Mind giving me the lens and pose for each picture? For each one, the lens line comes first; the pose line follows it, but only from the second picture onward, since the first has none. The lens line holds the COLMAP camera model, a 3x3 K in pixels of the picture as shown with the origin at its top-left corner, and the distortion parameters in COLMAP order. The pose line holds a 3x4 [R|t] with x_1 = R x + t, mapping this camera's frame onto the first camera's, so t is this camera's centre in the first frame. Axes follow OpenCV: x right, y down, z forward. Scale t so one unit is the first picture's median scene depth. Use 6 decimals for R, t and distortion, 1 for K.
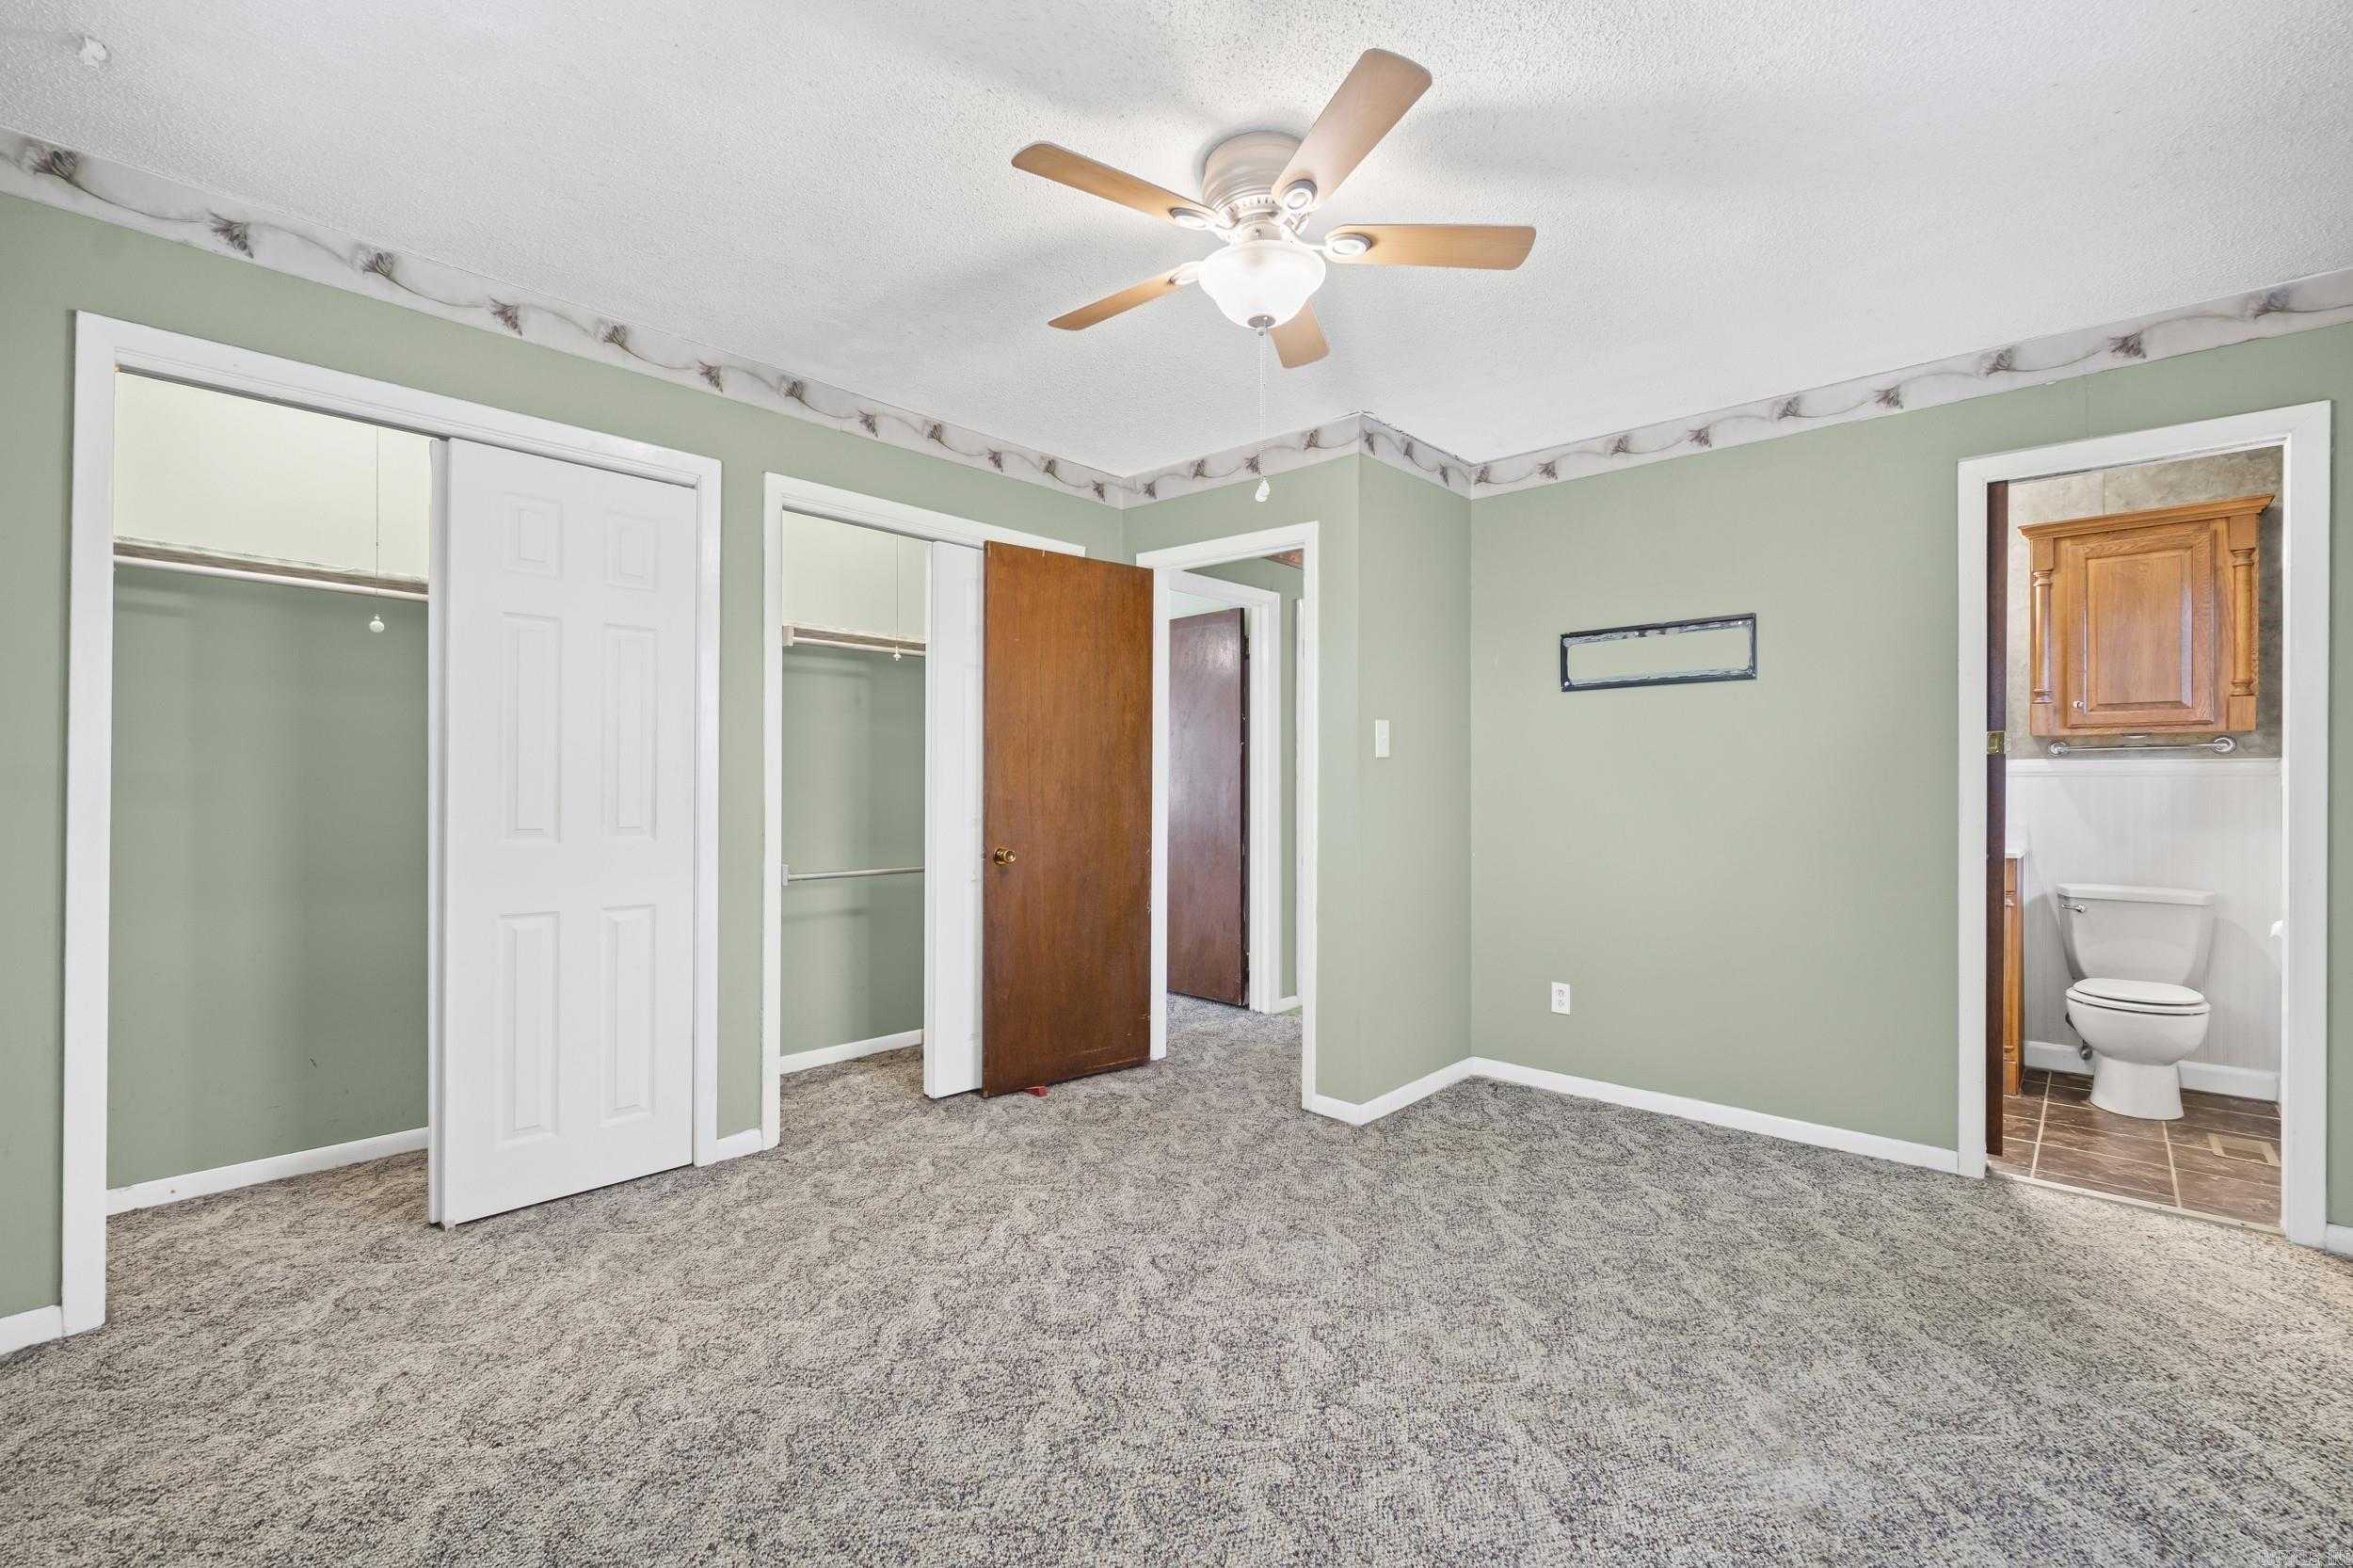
lens RADIAL K [[1018.6, 0, 1173.0], [0, 1018.6, 781.7], [0, 0, 1]] dist [-0.002034, 0.000006]
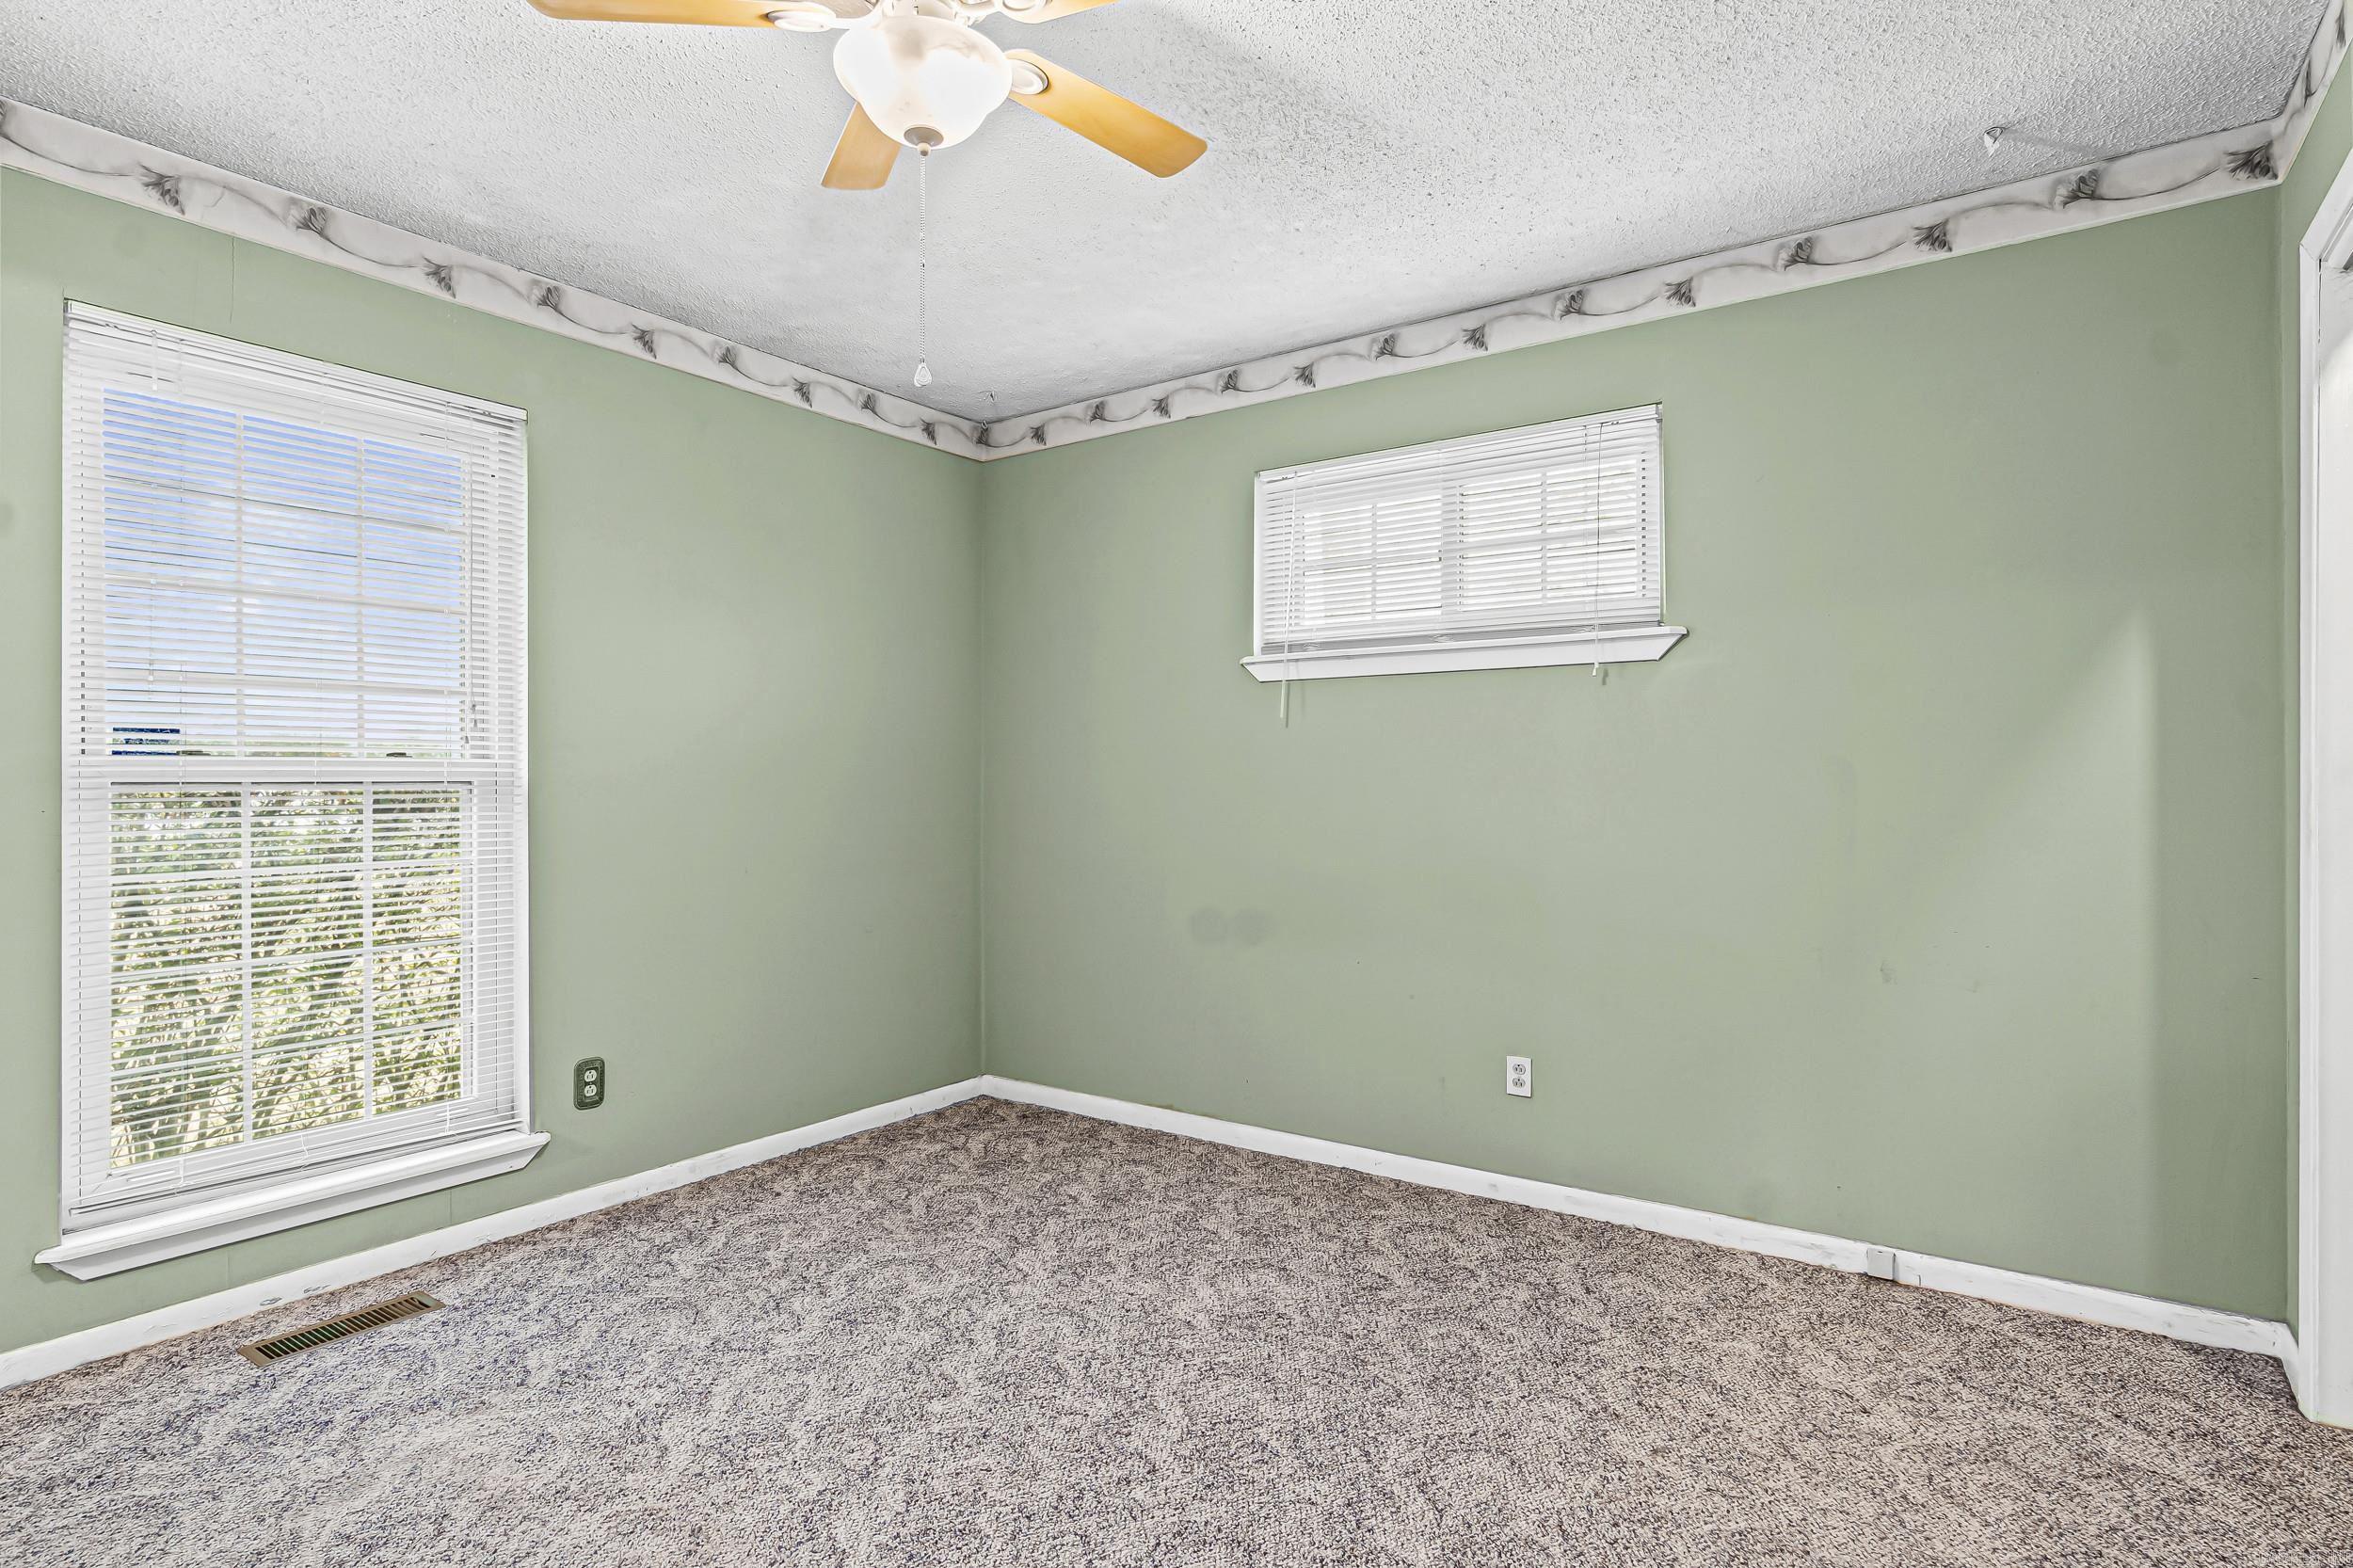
lens RADIAL K [[1195.4, 0, 1178.5], [0, 1195.4, 779.5], [0, 0, 1]] dist [0.005880, 0.000915]
pose [[-0.990753, -0.003293, -0.135640, 0.025056], [-0.003658, 0.999990, 0.002439, -0.000571], [0.135631, 0.002912, -0.990755, 2.147445]]
